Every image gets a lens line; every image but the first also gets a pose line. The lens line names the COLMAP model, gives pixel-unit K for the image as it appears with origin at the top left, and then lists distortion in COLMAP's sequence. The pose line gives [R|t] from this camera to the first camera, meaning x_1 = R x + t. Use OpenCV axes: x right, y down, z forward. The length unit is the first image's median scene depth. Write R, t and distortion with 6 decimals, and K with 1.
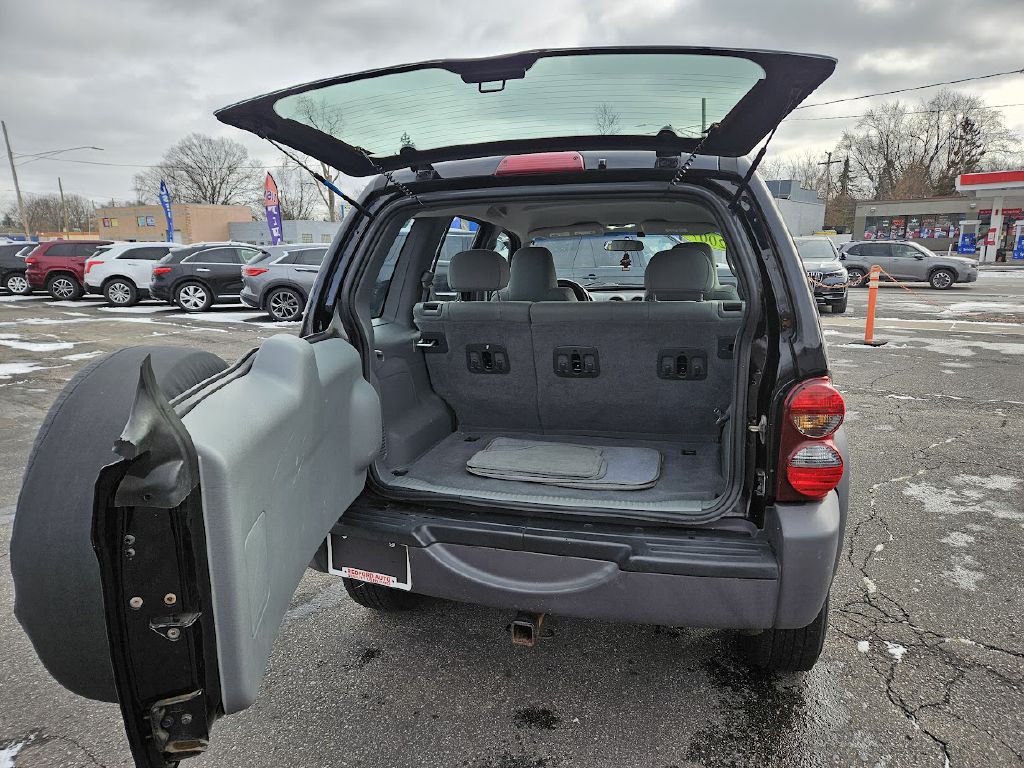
lens RADIAL K [[694.2, 0, 502.9], [0, 694.2, 389.2], [0, 0, 1]] dist [0.050967, -0.035445]
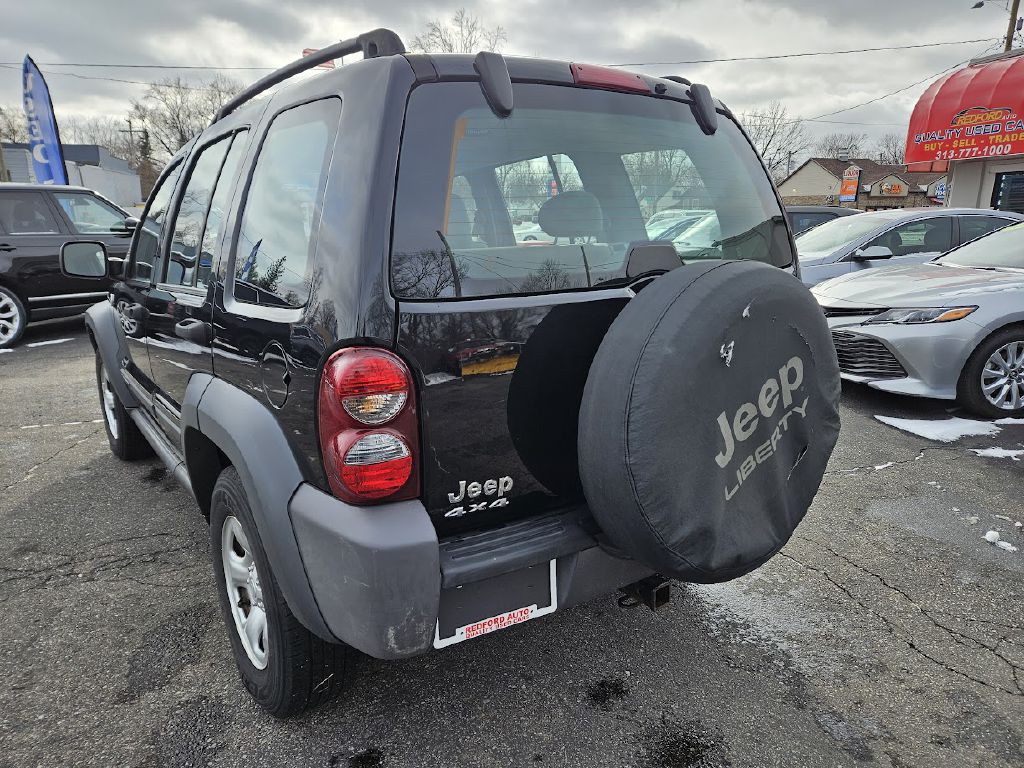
lens RADIAL K [[694.2, 0, 508.9], [0, 694.2, 384.3], [0, 0, 1]] dist [0.050967, -0.035445]
pose [[0.611675, -0.174864, 0.771542, -0.276136], [0.153552, 0.982961, 0.101044, -0.018969], [-0.776064, 0.056666, 0.628103, 0.201902]]
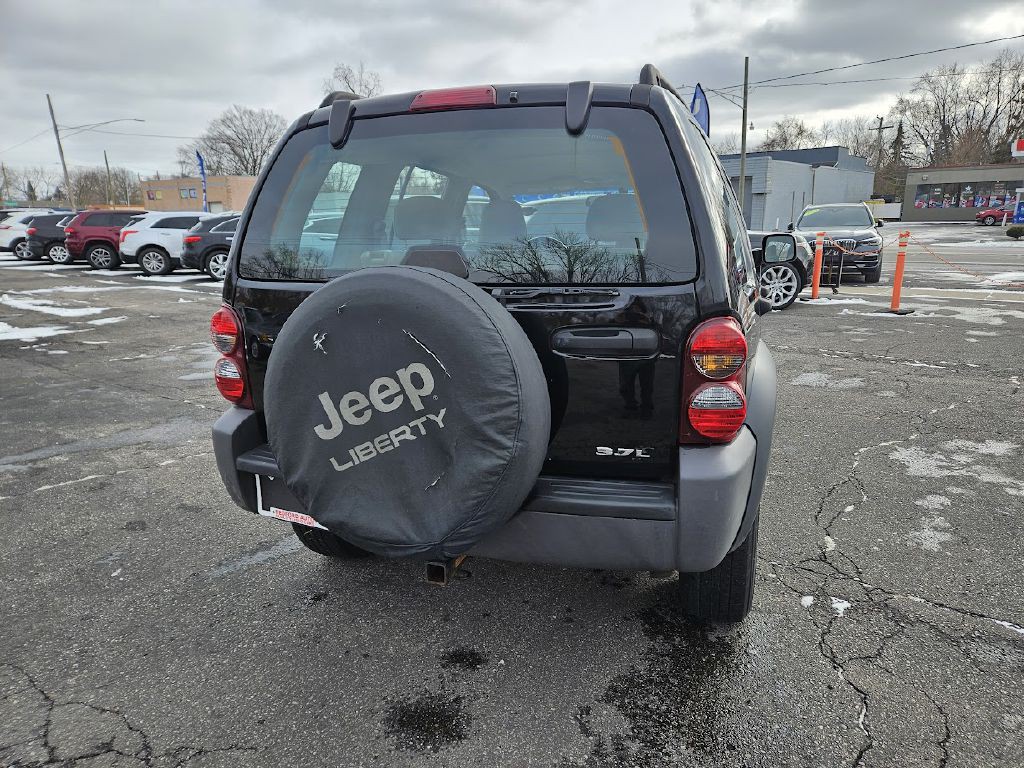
lens RADIAL K [[694.2, 0, 507.5], [0, 694.2, 389.8], [0, 0, 1]] dist [0.050967, -0.035445]
pose [[0.998760, 0.009942, -0.048789, 0.064647], [-0.008056, 0.999218, 0.038701, 0.015970], [0.049136, -0.038260, 0.998059, 0.002418]]
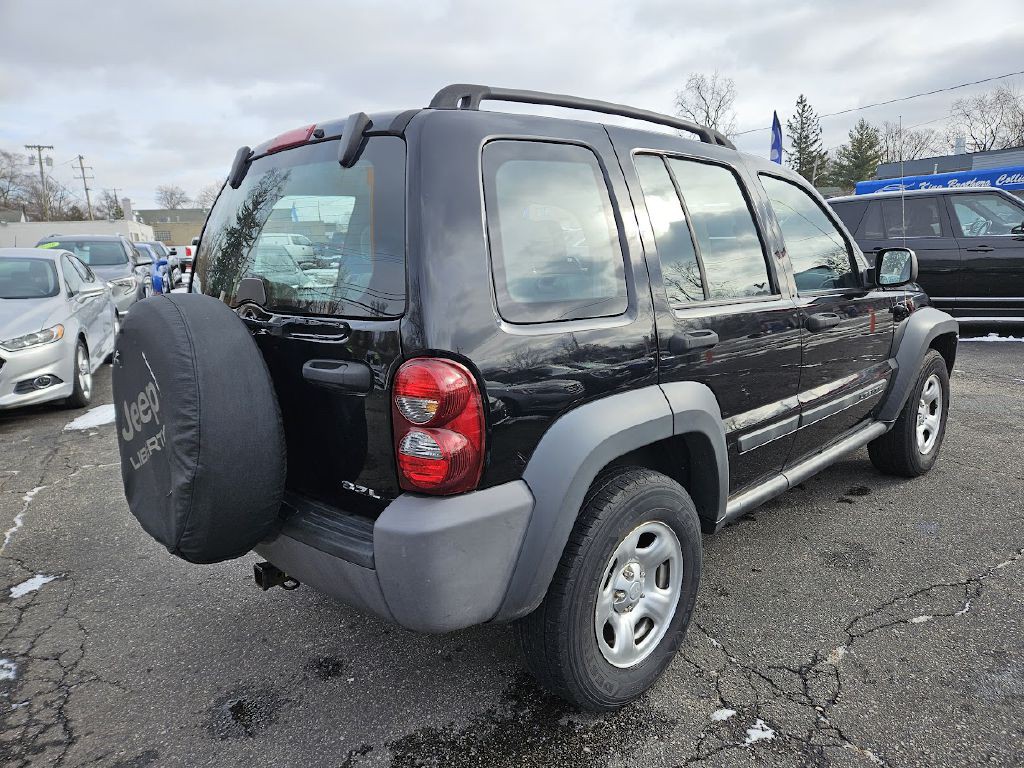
lens RADIAL K [[694.2, 0, 507.8], [0, 694.2, 383.4], [0, 0, 1]] dist [0.050967, -0.035445]
pose [[0.852372, 0.084718, -0.516028, 0.323805], [-0.074545, 0.996397, 0.040449, -0.008827], [0.517596, 0.003990, 0.855616, 0.095520]]
